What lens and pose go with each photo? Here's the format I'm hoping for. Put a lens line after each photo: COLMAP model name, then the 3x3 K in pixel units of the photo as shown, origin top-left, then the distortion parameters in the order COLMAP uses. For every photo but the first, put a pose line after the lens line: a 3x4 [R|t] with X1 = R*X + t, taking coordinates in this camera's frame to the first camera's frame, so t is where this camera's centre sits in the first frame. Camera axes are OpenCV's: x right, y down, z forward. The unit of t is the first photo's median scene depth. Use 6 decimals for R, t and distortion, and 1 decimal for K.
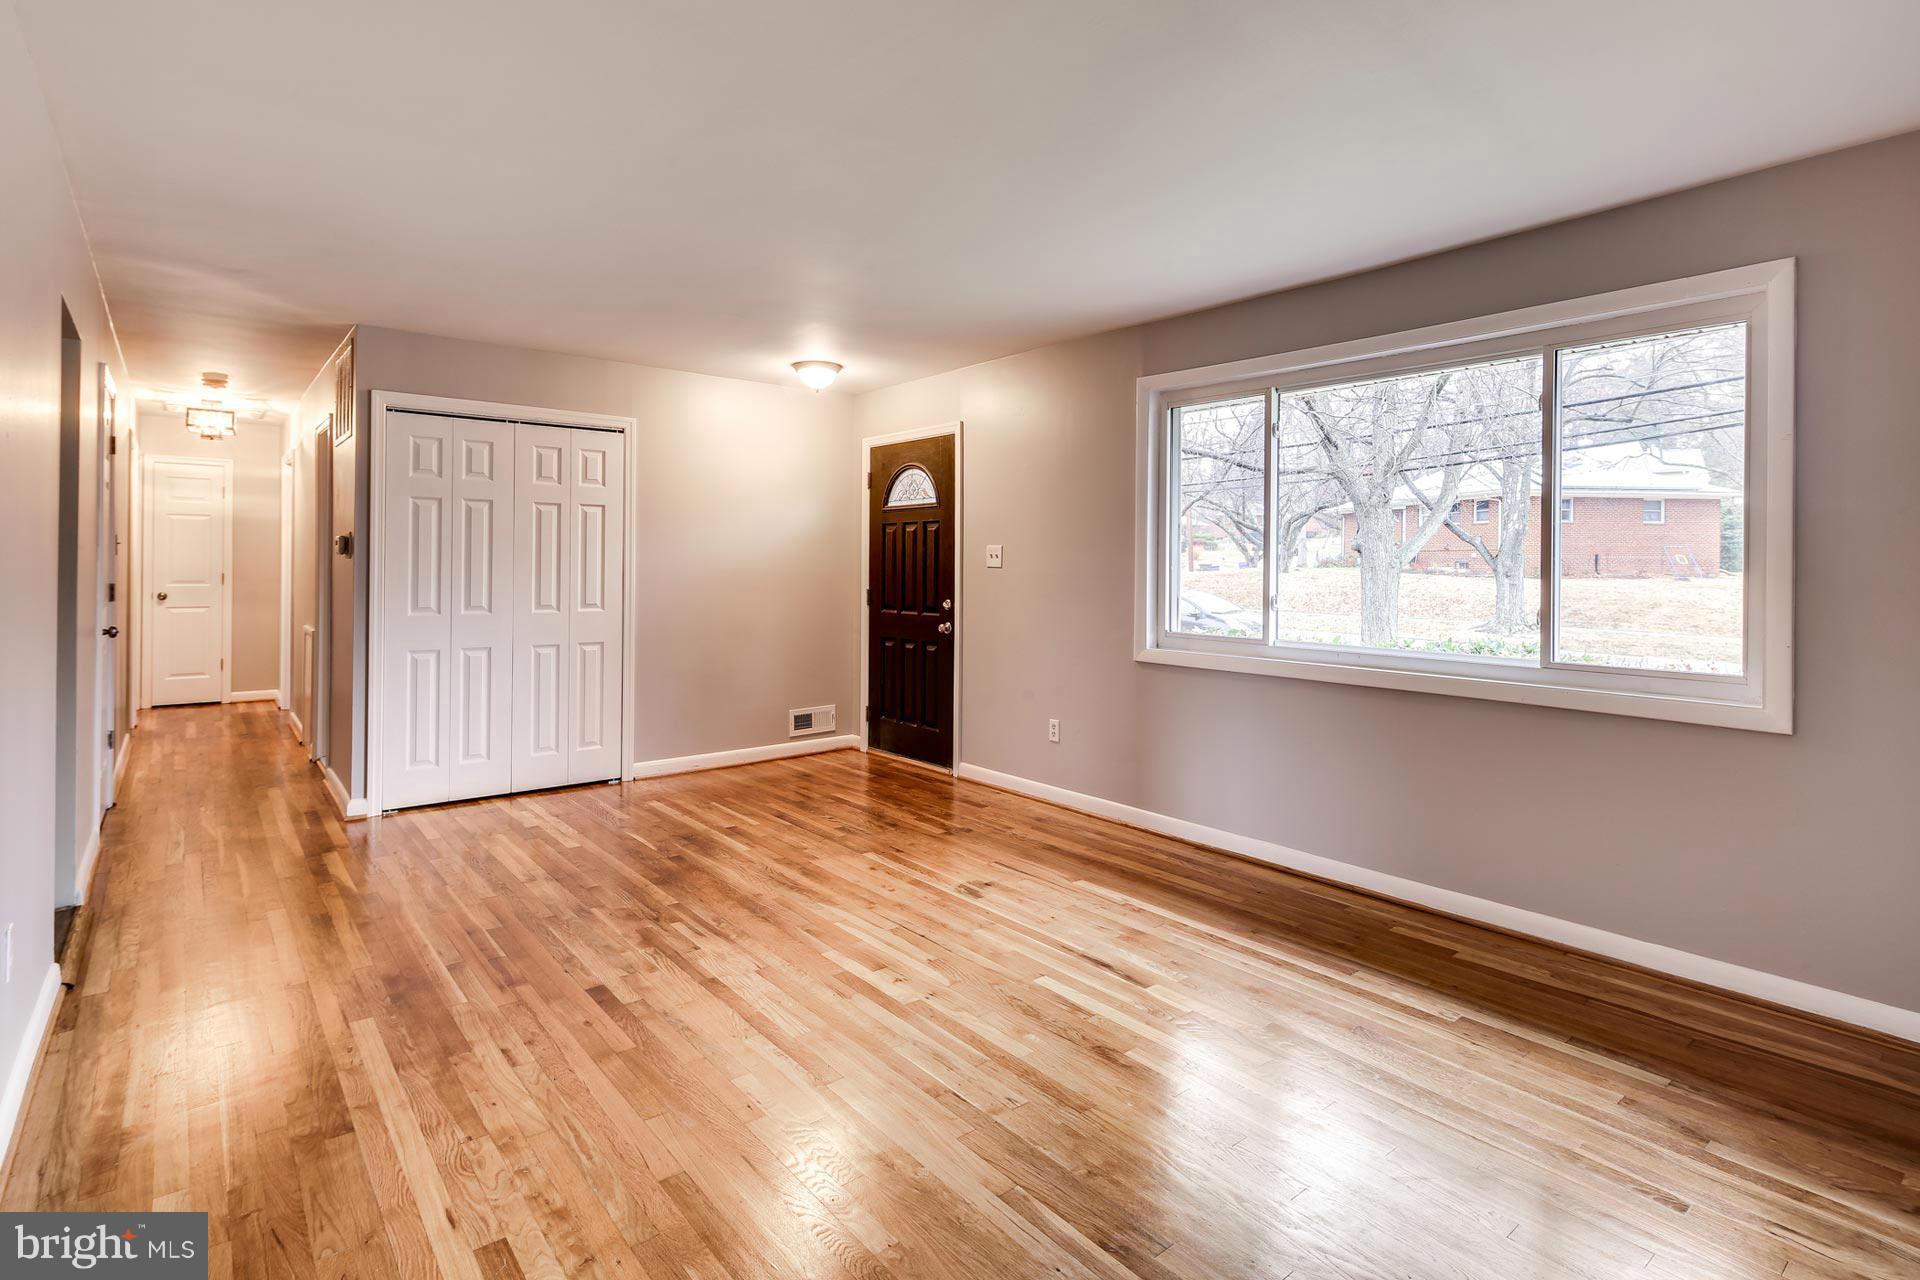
lens RADIAL K [[957.3, 0, 956.0], [0, 957.3, 561.7], [0, 0, 1]] dist [0.005758, -0.000923]
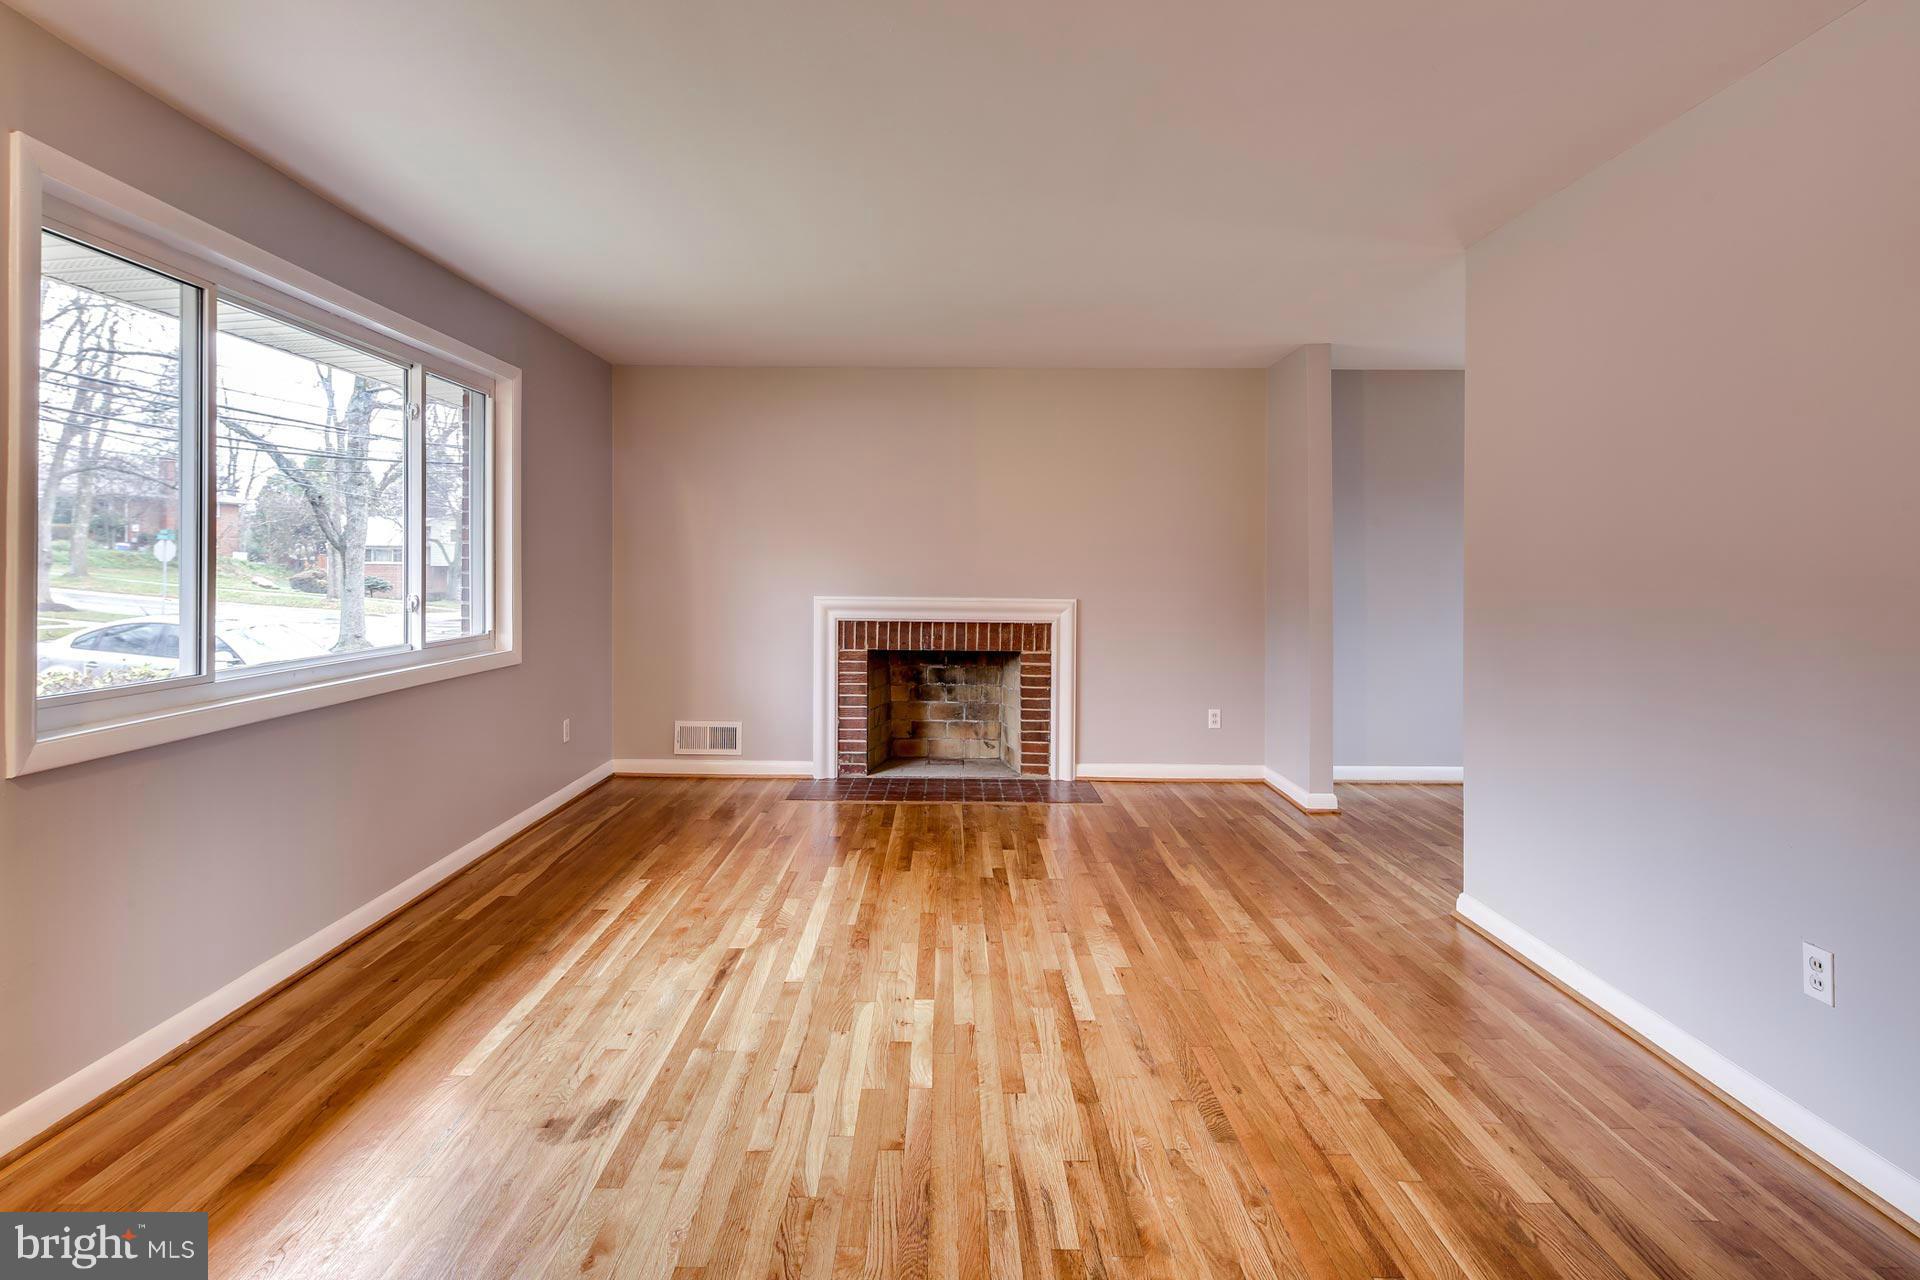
lens RADIAL K [[957.3, 0, 956.0], [0, 957.3, 561.7], [0, 0, 1]] dist [0.005758, -0.000923]
pose [[-0.783483, -0.009458, 0.621341, -0.575317], [-0.011554, 0.999933, 0.000652, -0.000111], [-0.621306, -0.006668, -0.783540, 1.472636]]
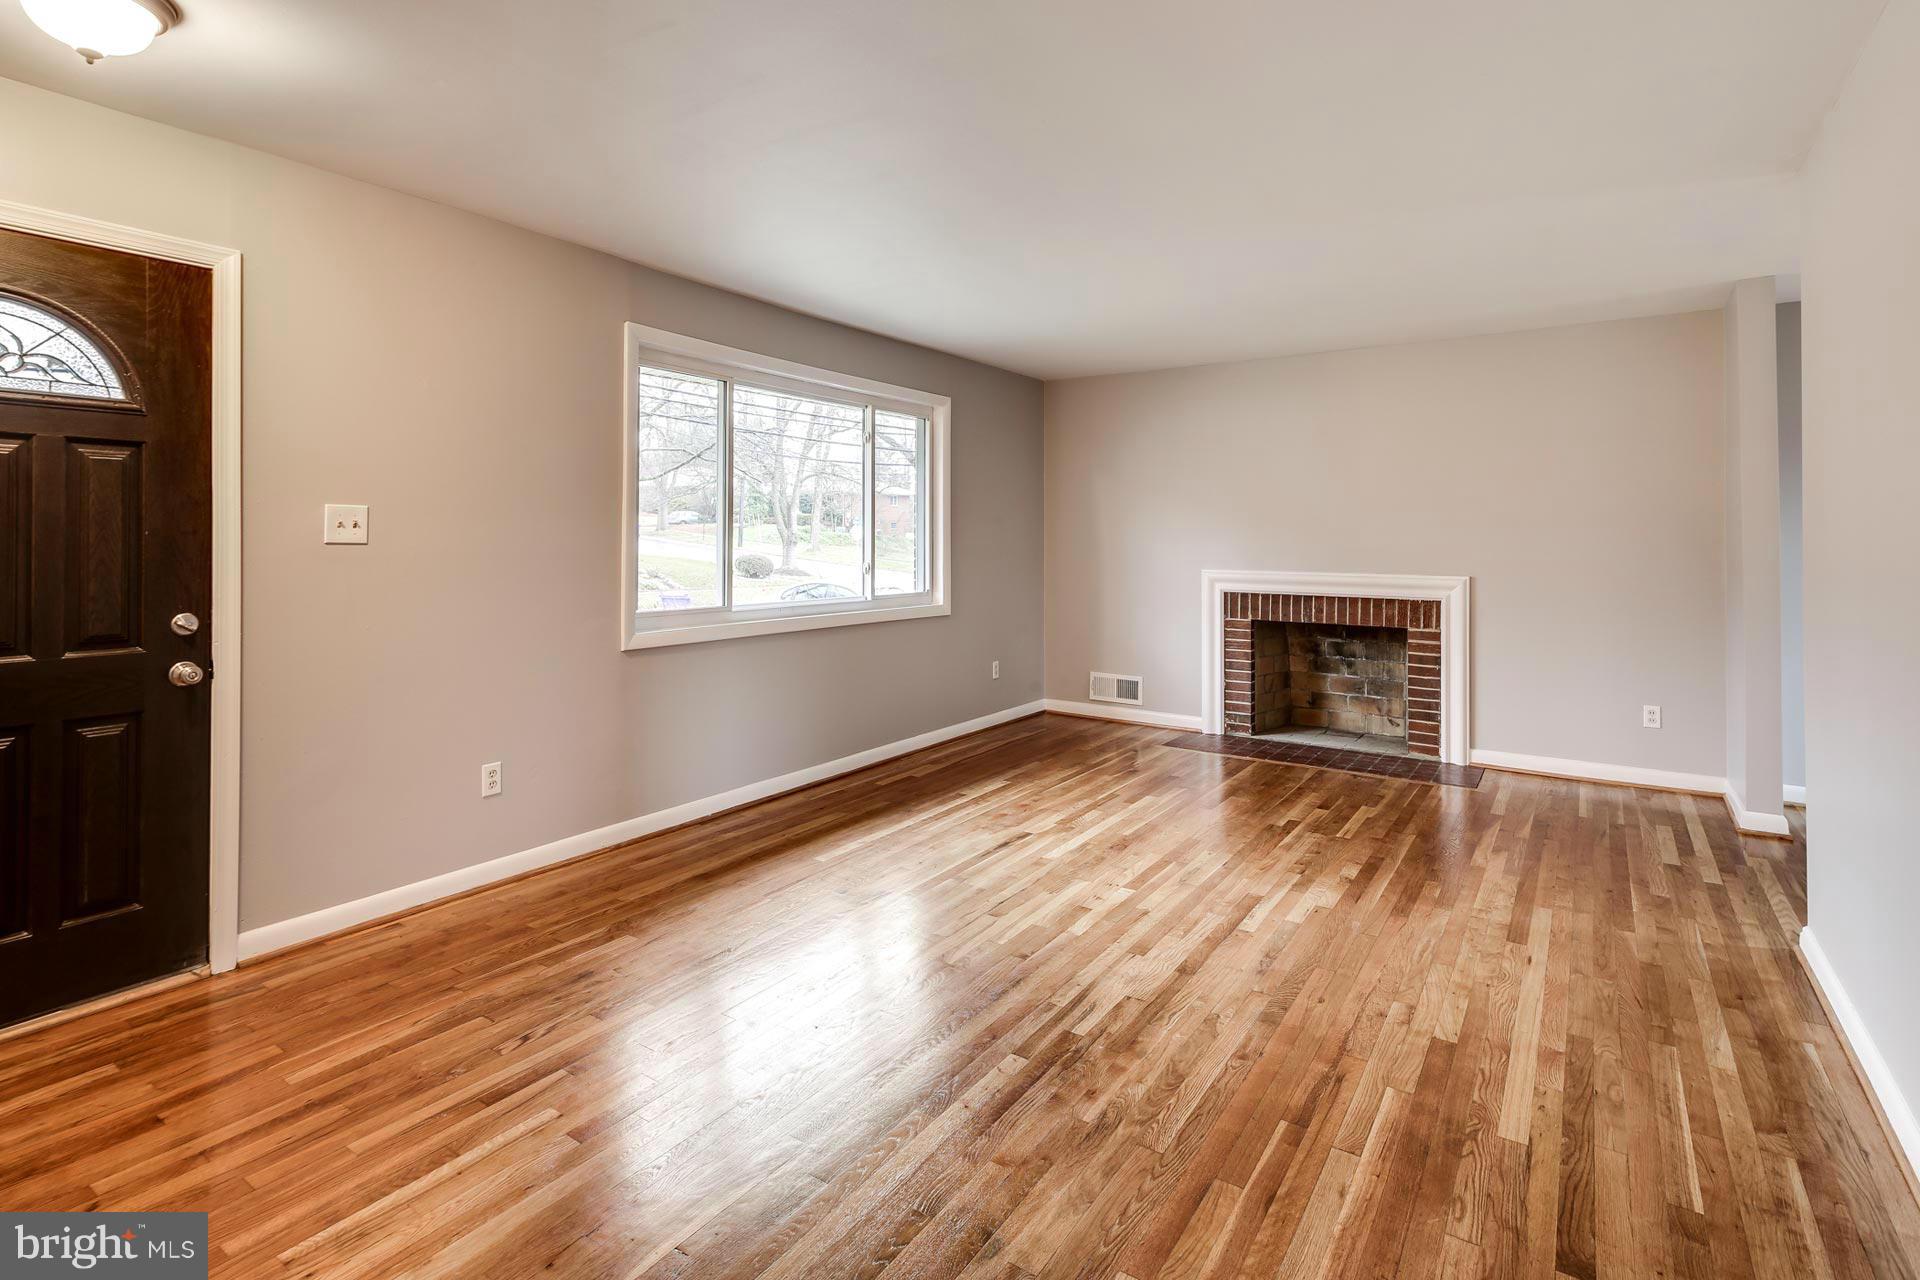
lens RADIAL K [[944.9, 0, 955.6], [0, 944.9, 527.3], [0, 0, 1]] dist [0.003348, -0.000625]
pose [[-0.294648, 0.004286, 0.955596, -0.969369], [-0.005390, 0.999967, -0.006147, -0.004470], [-0.955591, -0.006962, -0.294615, 1.319921]]
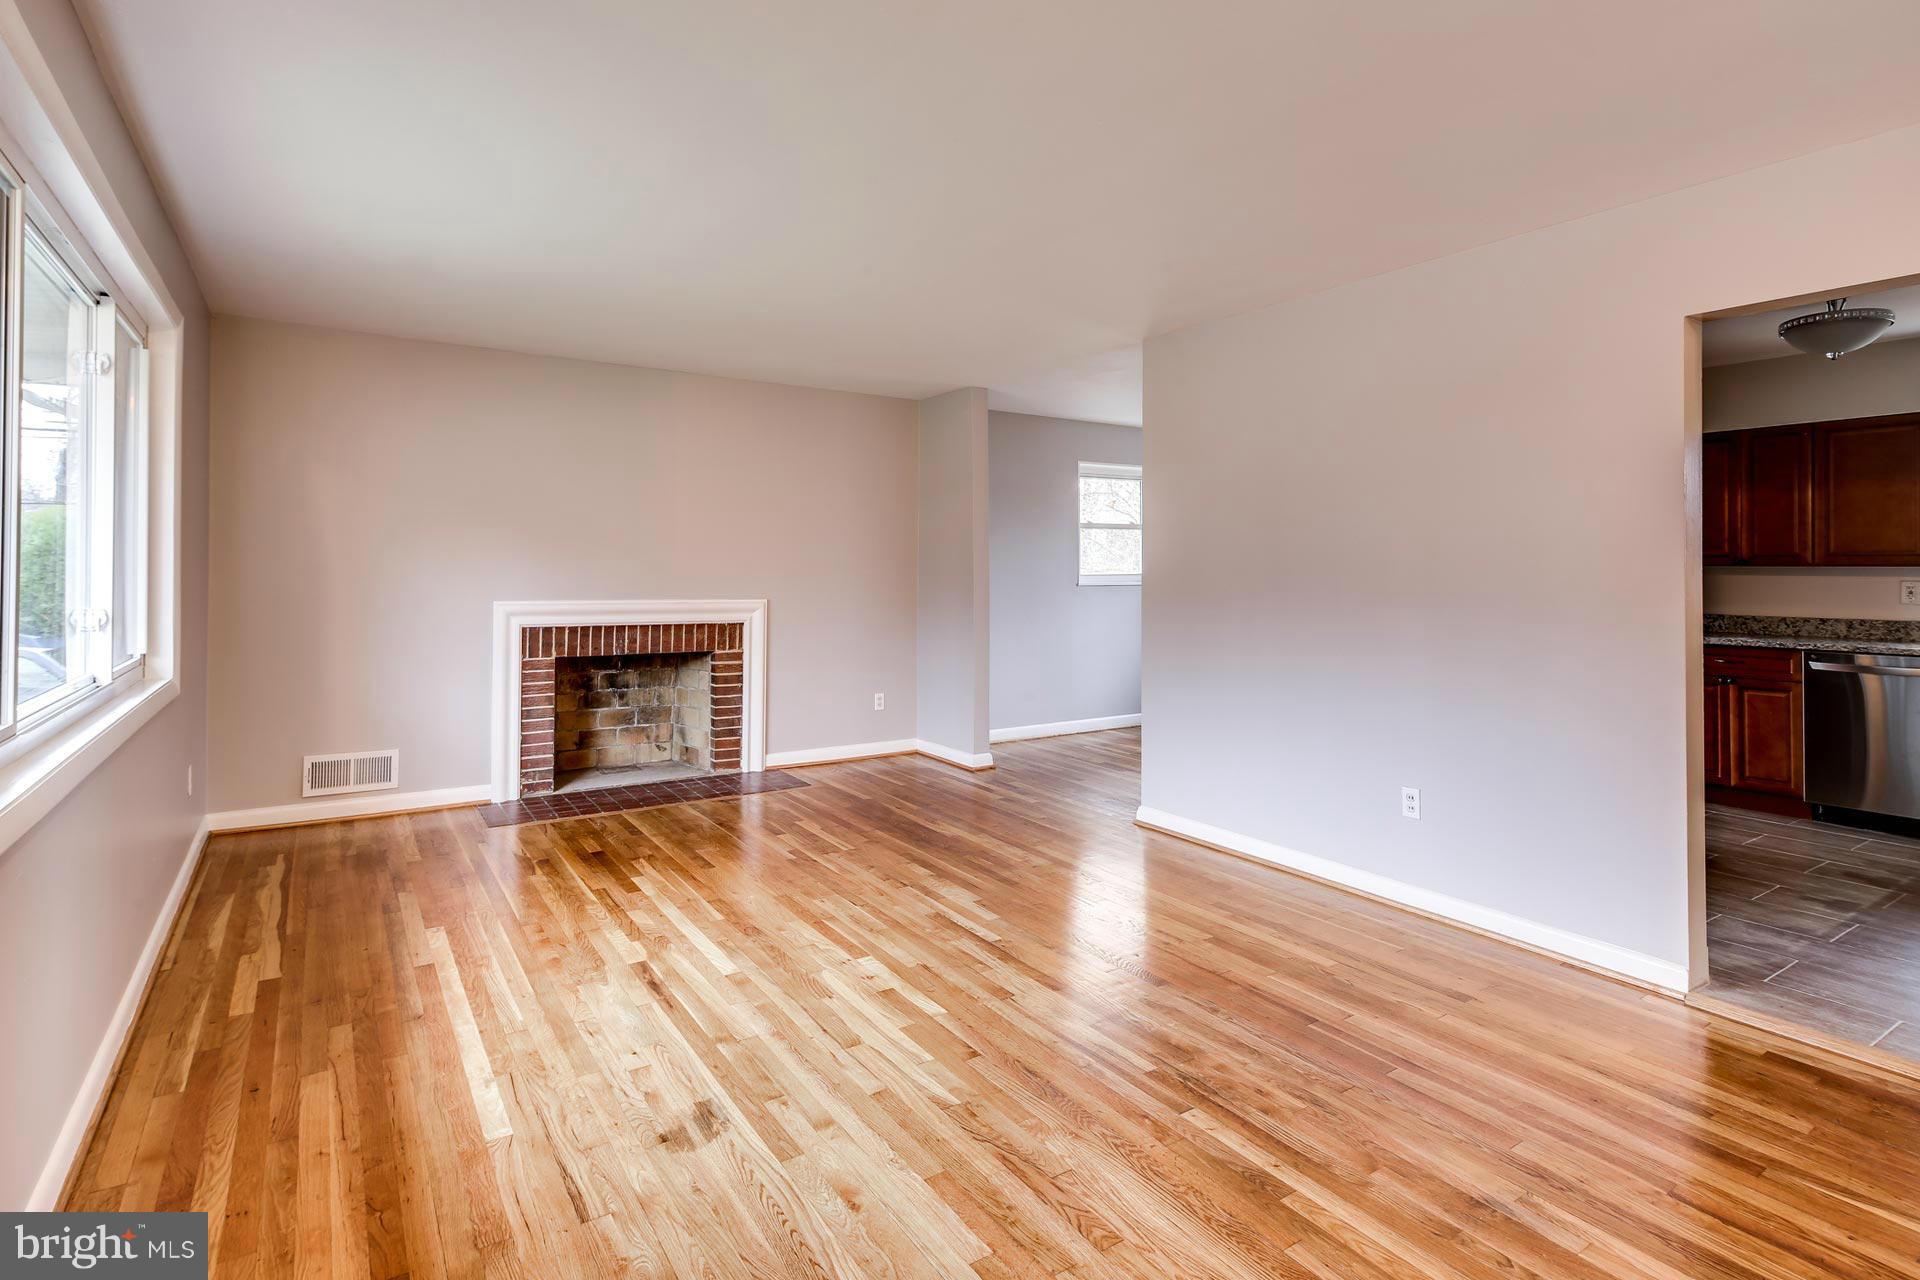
lens RADIAL K [[942.0, 0, 967.7], [0, 942.0, 546.9], [0, 0, 1]] dist [0.003531, -0.000415]
pose [[-0.996571, -0.011019, 0.082008, -0.210954], [-0.012846, 0.999680, -0.021784, 0.000276], [-0.081741, -0.022763, -0.996394, 1.750771]]
